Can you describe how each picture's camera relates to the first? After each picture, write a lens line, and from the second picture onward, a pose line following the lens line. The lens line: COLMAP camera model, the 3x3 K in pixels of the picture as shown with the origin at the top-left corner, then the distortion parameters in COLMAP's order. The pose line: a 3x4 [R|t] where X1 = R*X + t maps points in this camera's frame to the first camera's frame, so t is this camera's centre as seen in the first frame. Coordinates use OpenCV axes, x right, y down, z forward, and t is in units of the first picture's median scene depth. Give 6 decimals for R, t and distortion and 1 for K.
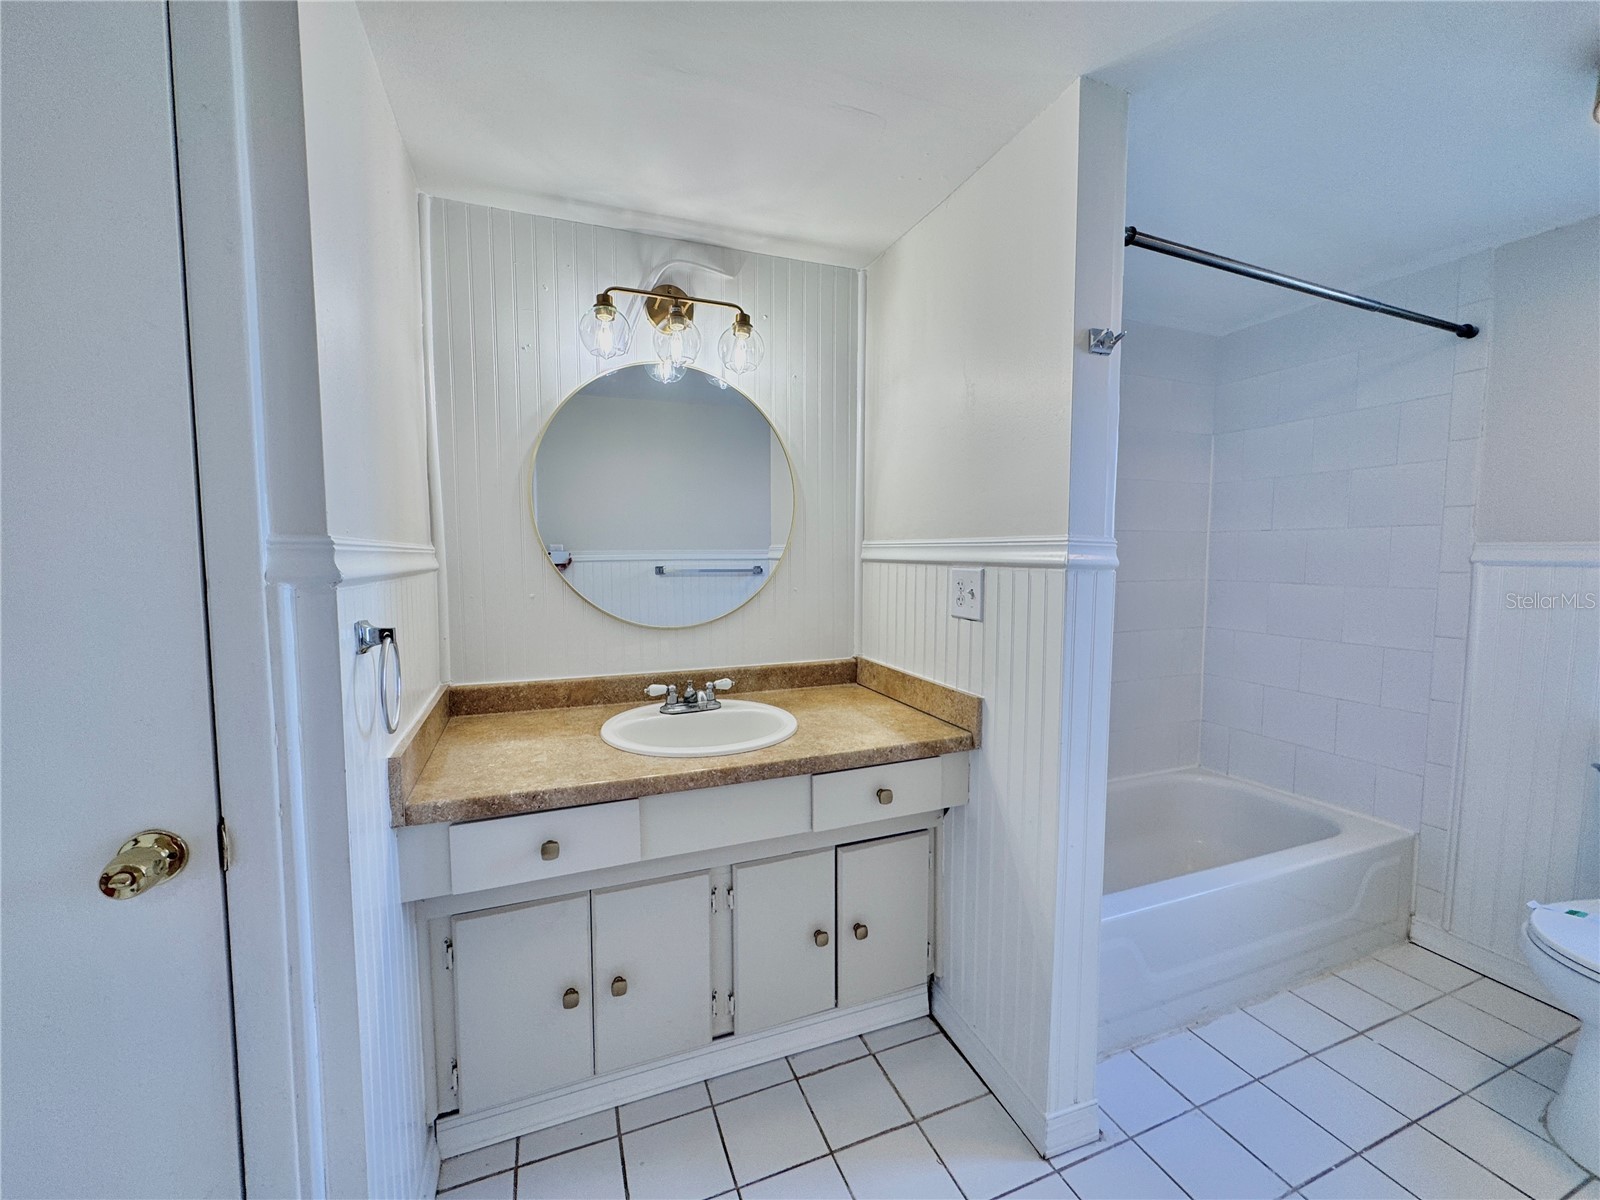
lens RADIAL K [[637.1, 0, 802.0], [0, 637.1, 601.4], [0, 0, 1]] dist [-0.003540, 0.000453]
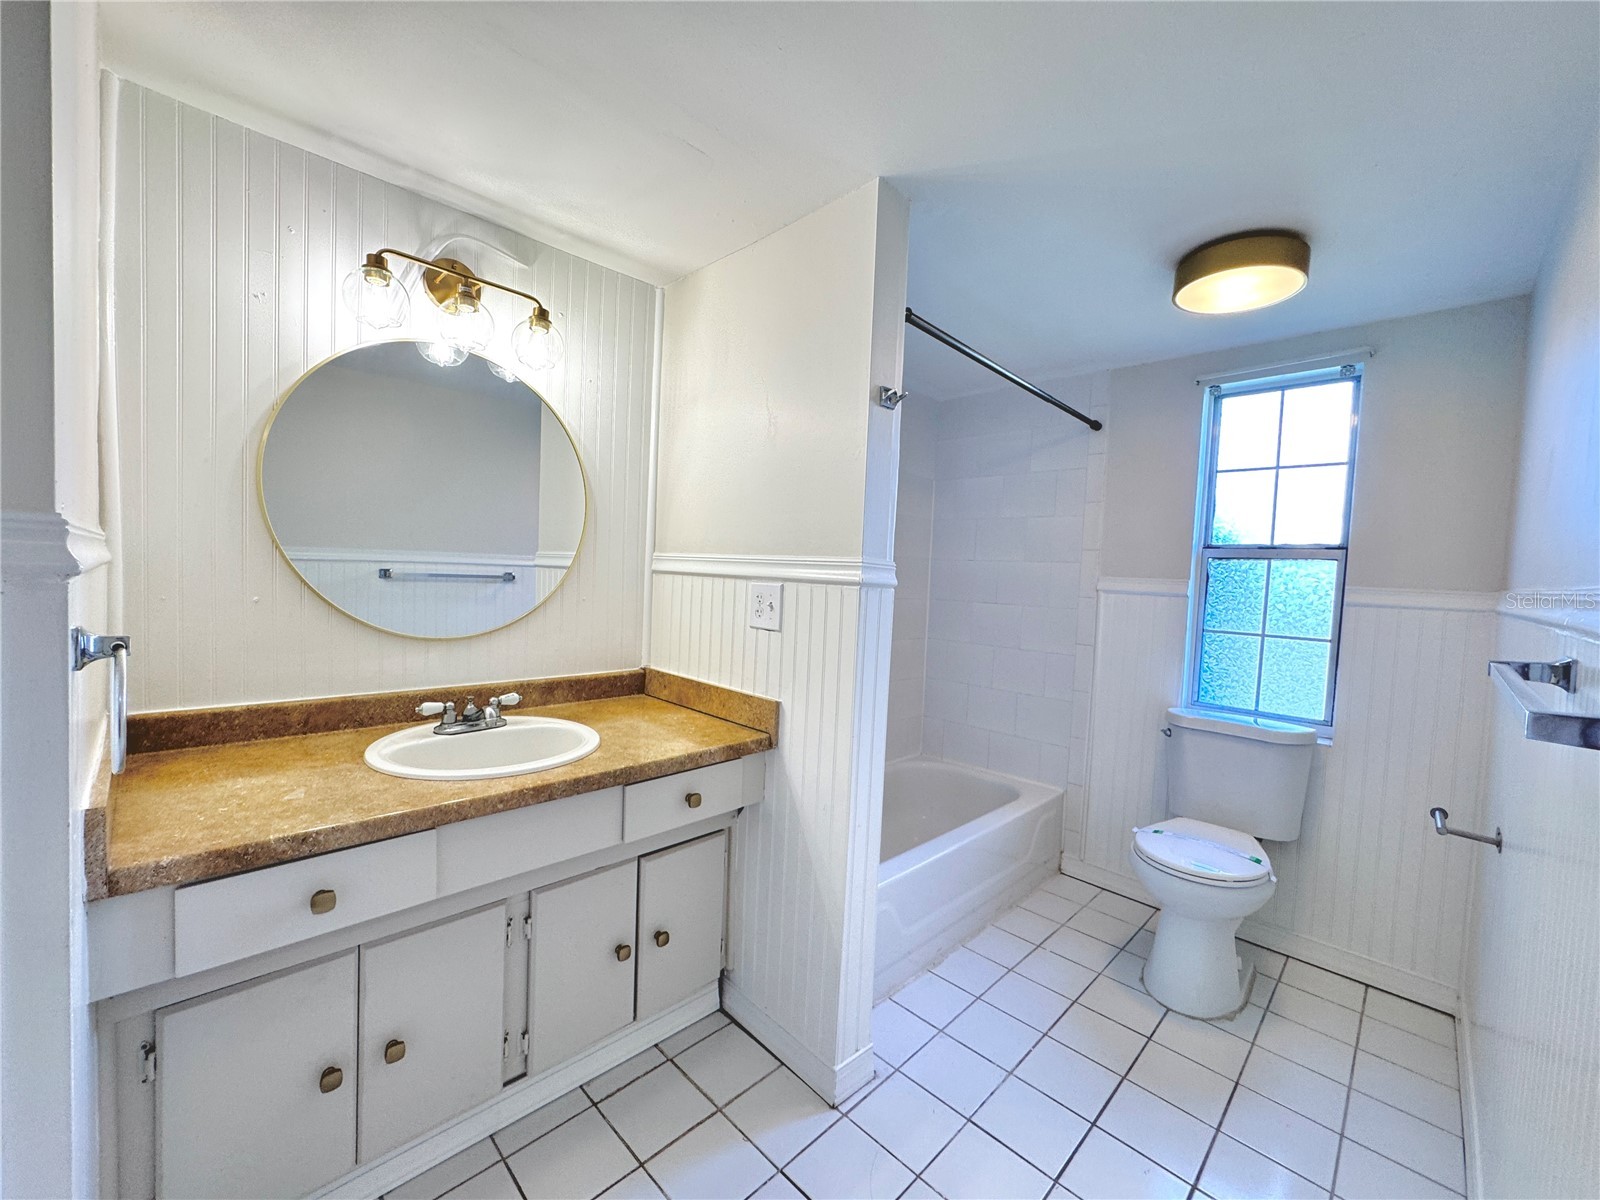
lens RADIAL K [[637.1, 0, 802.0], [0, 637.1, 601.4], [0, 0, 1]] dist [-0.003540, 0.000453]
pose [[0.916049, 0.021145, 0.400509, -0.121319], [-0.012977, 0.999649, -0.023096, 0.004025], [-0.400857, 0.015959, 0.916002, -0.023435]]
